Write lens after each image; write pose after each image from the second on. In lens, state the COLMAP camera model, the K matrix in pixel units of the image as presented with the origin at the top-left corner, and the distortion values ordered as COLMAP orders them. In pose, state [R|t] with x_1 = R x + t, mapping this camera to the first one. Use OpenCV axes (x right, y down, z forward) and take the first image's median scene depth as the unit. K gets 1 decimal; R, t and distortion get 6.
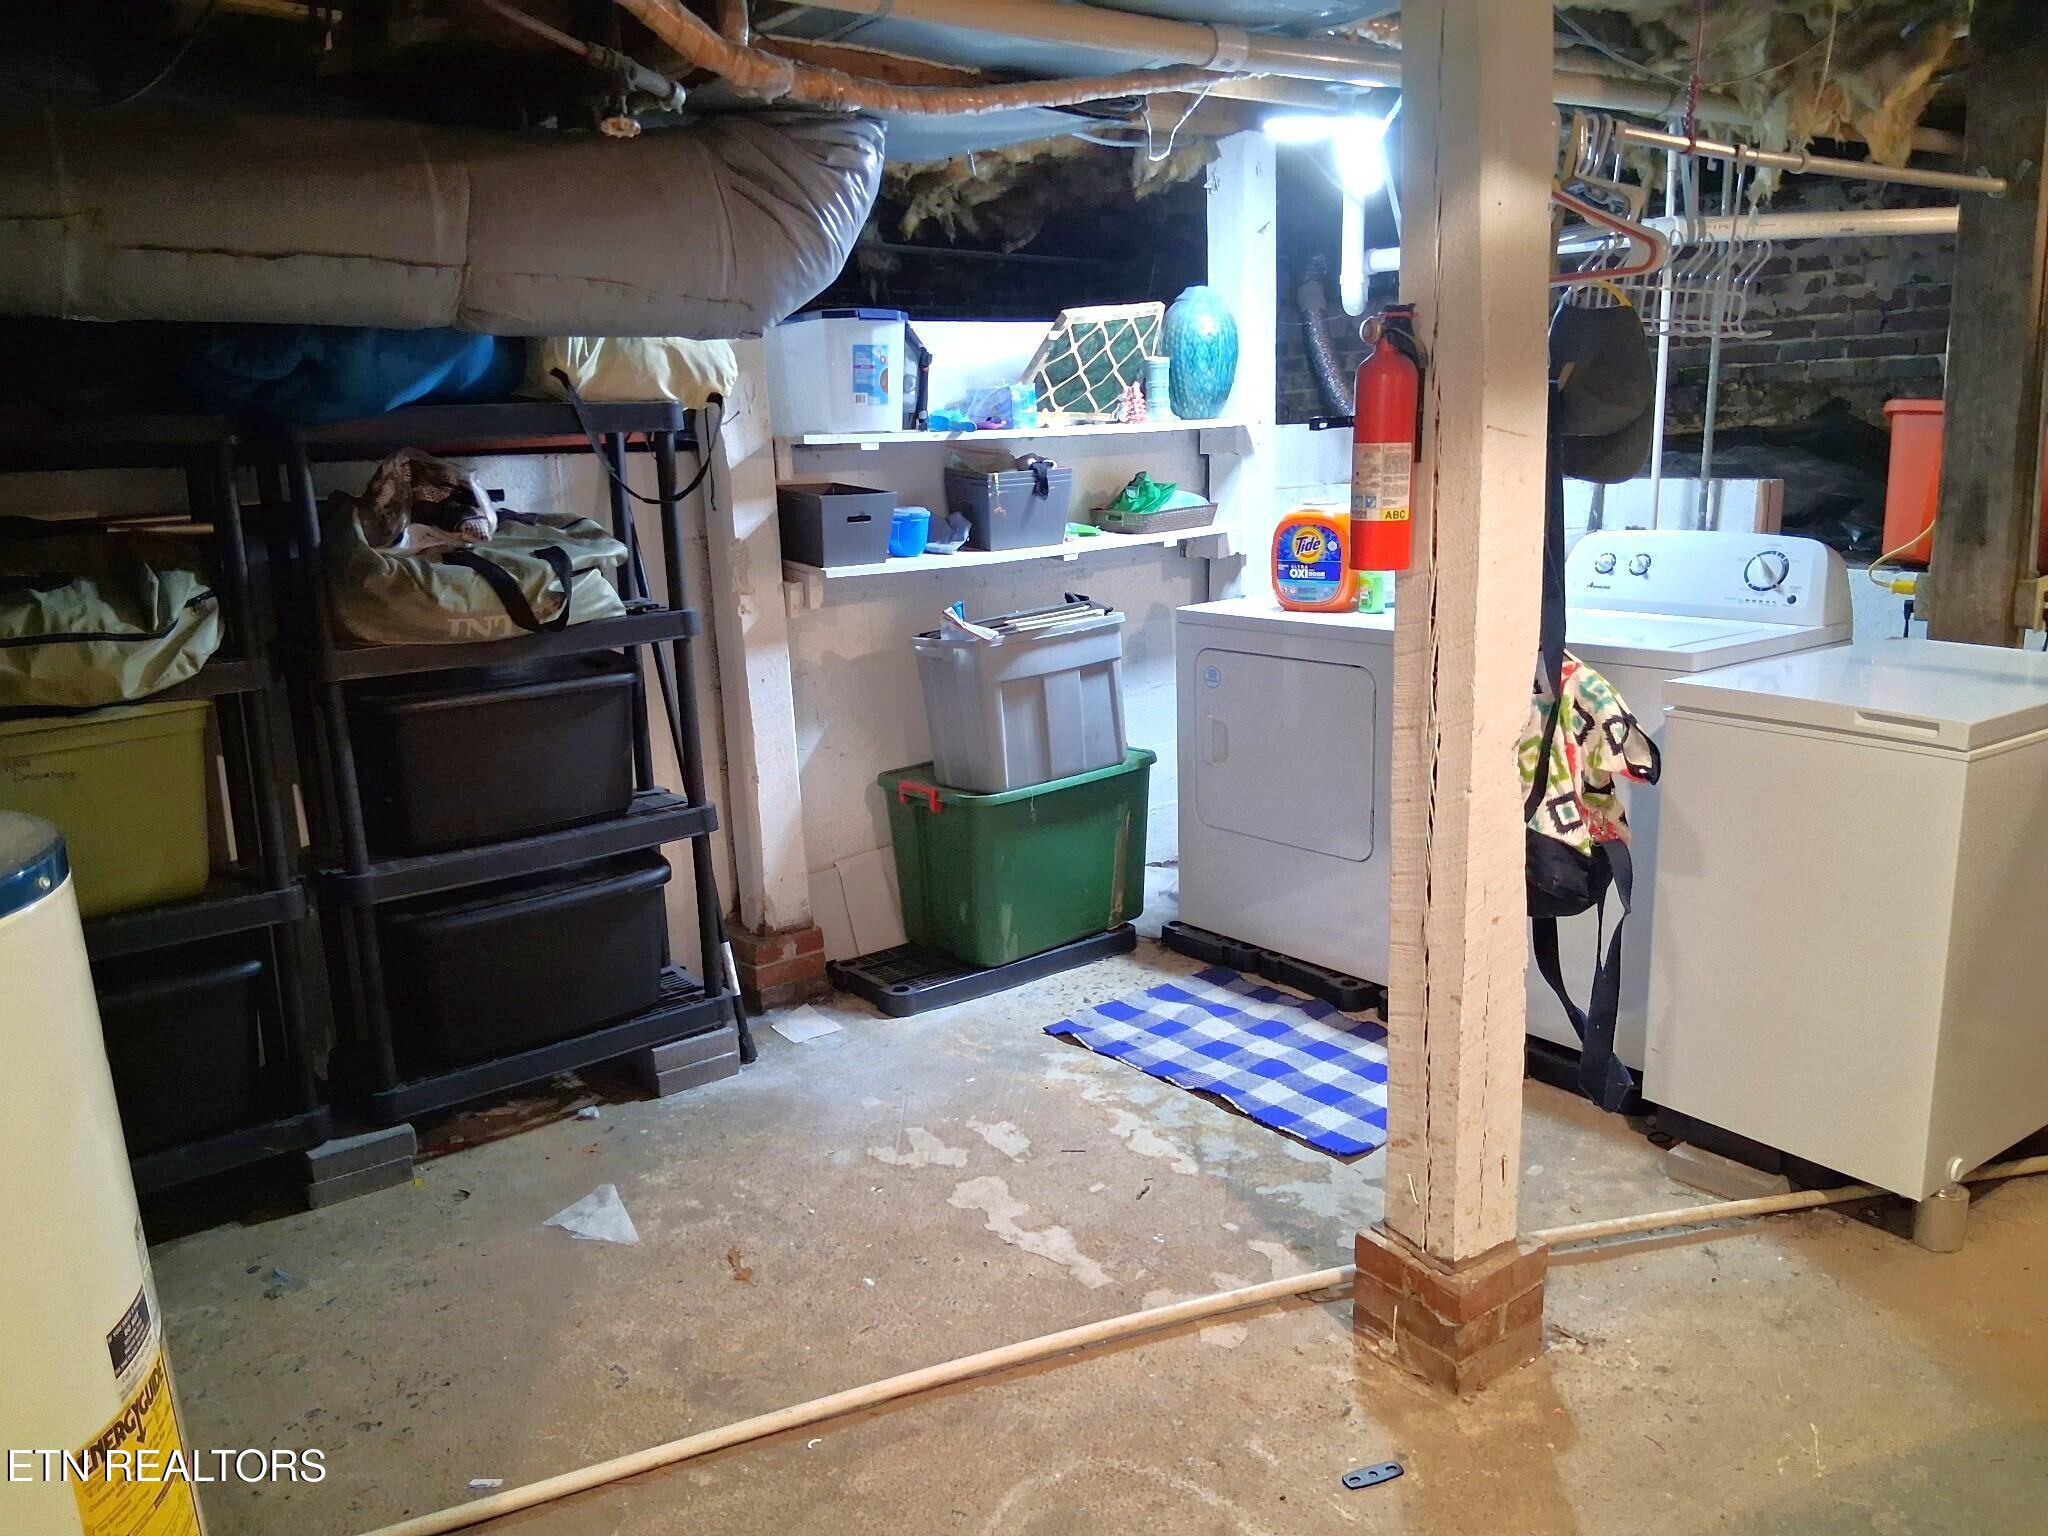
lens RADIAL K [[1521.1, 0, 1024.0], [0, 1521.1, 768.0], [0, 0, 1]] dist [0.097641, -0.189948]
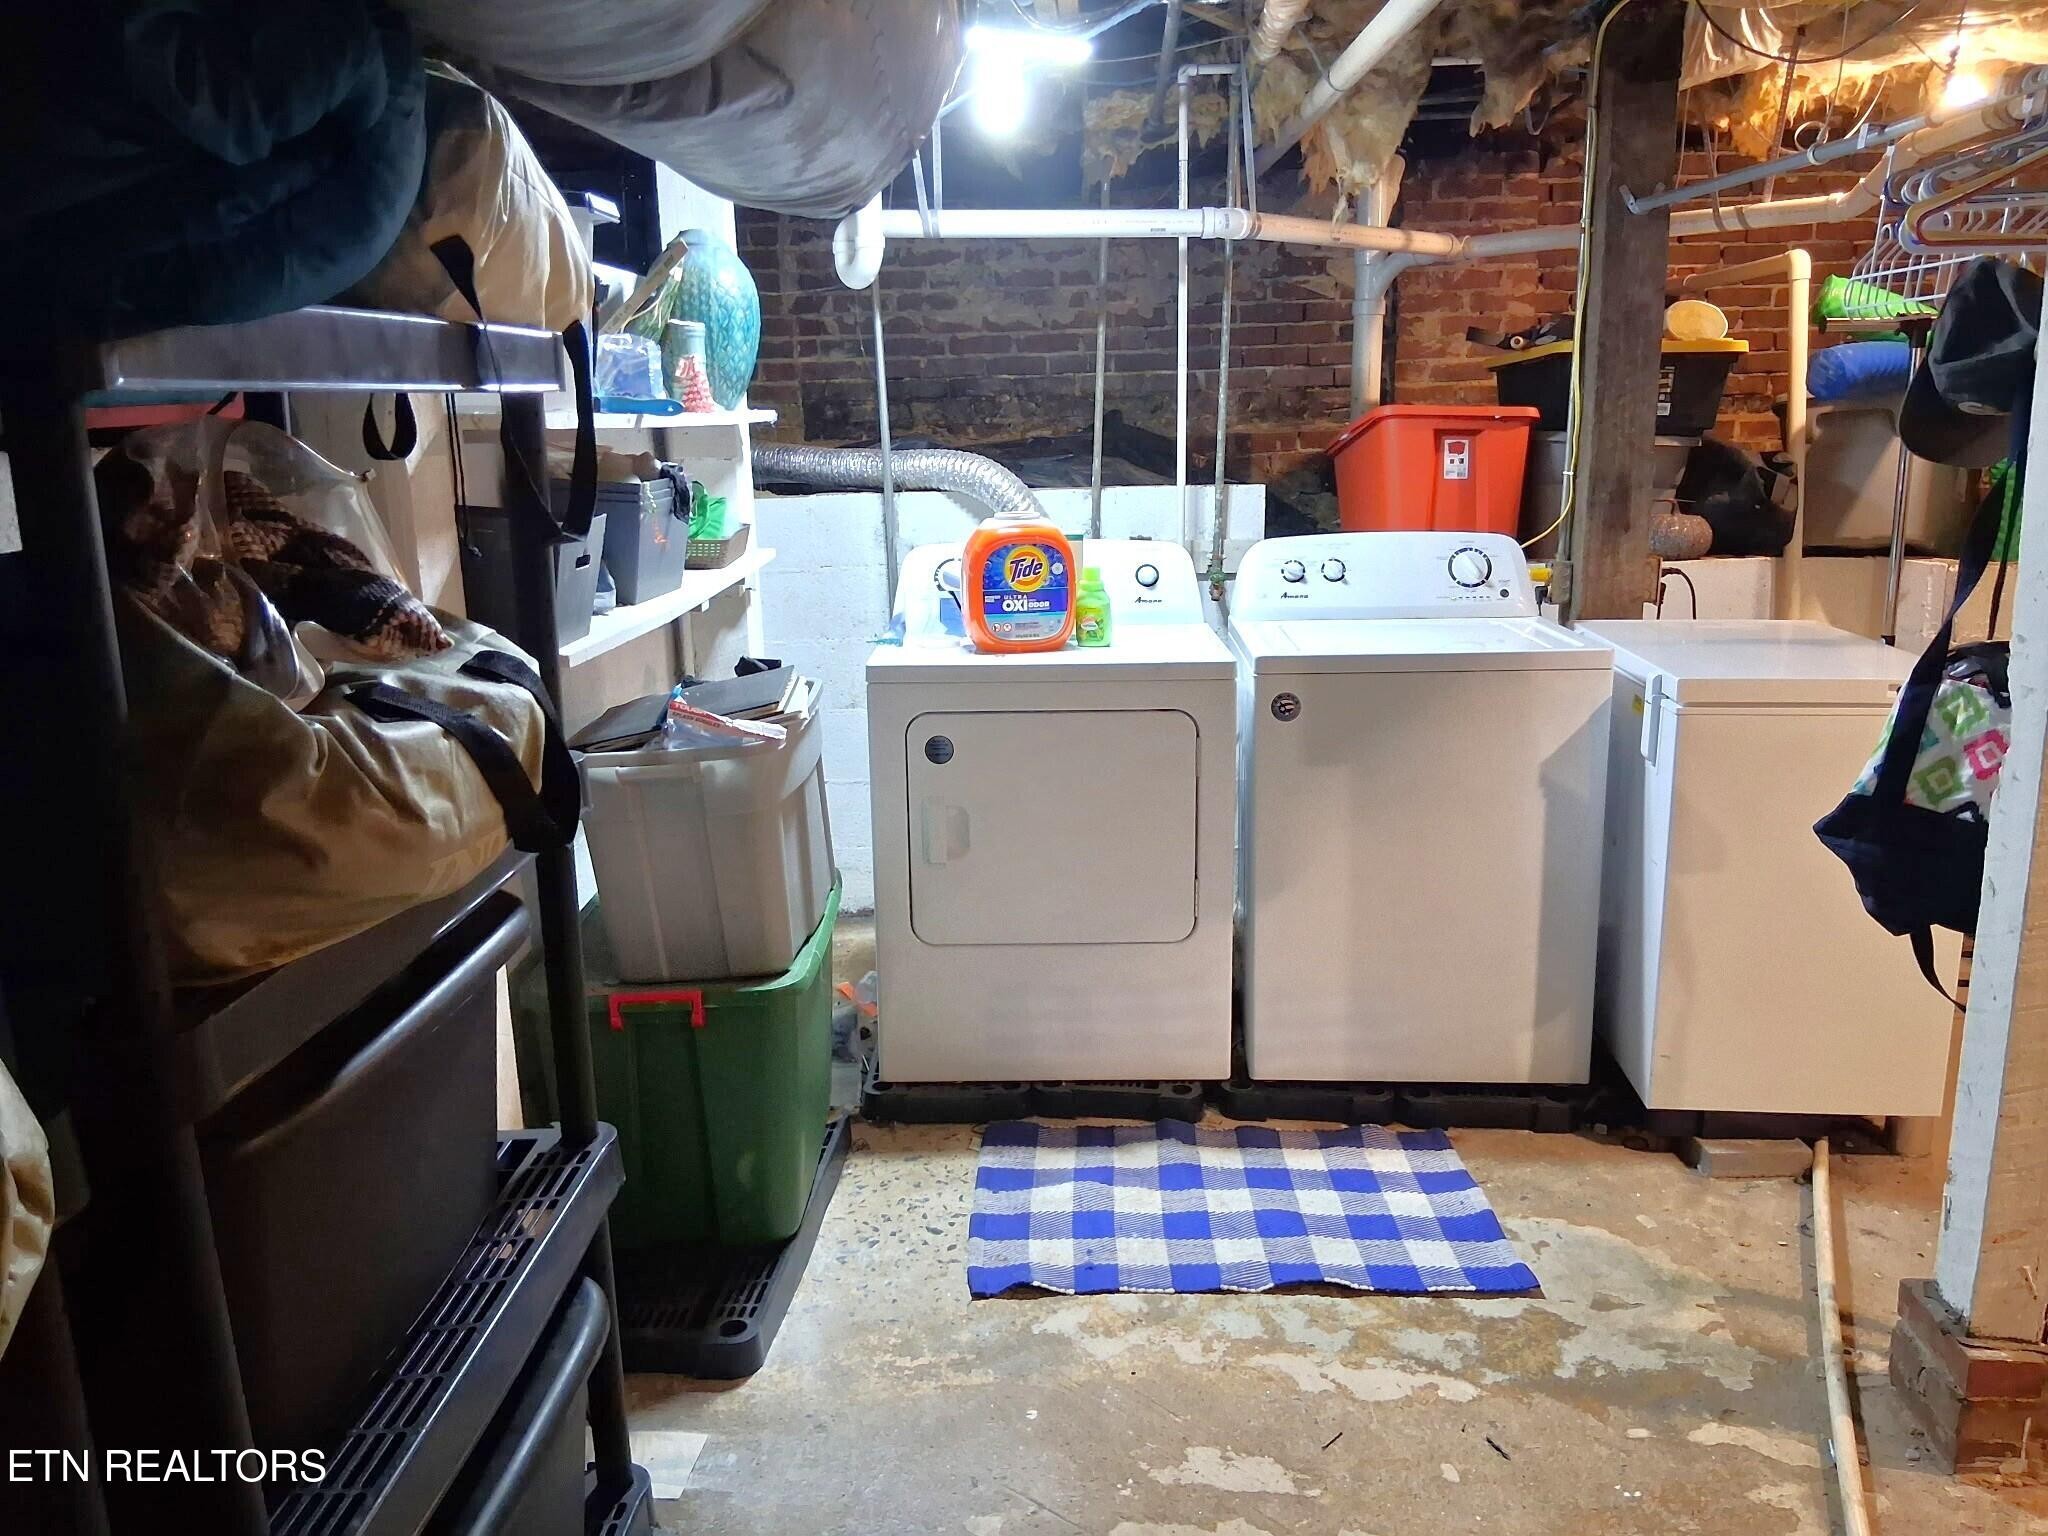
lens RADIAL K [[1521.1, 0, 1024.0], [0, 1521.1, 768.0], [0, 0, 1]] dist [0.097641, -0.189948]
pose [[0.657240, -0.148819, 0.738842, -0.445612], [0.161772, 0.985319, 0.054560, -0.093518], [-0.736115, 0.083665, 0.671666, 0.510517]]
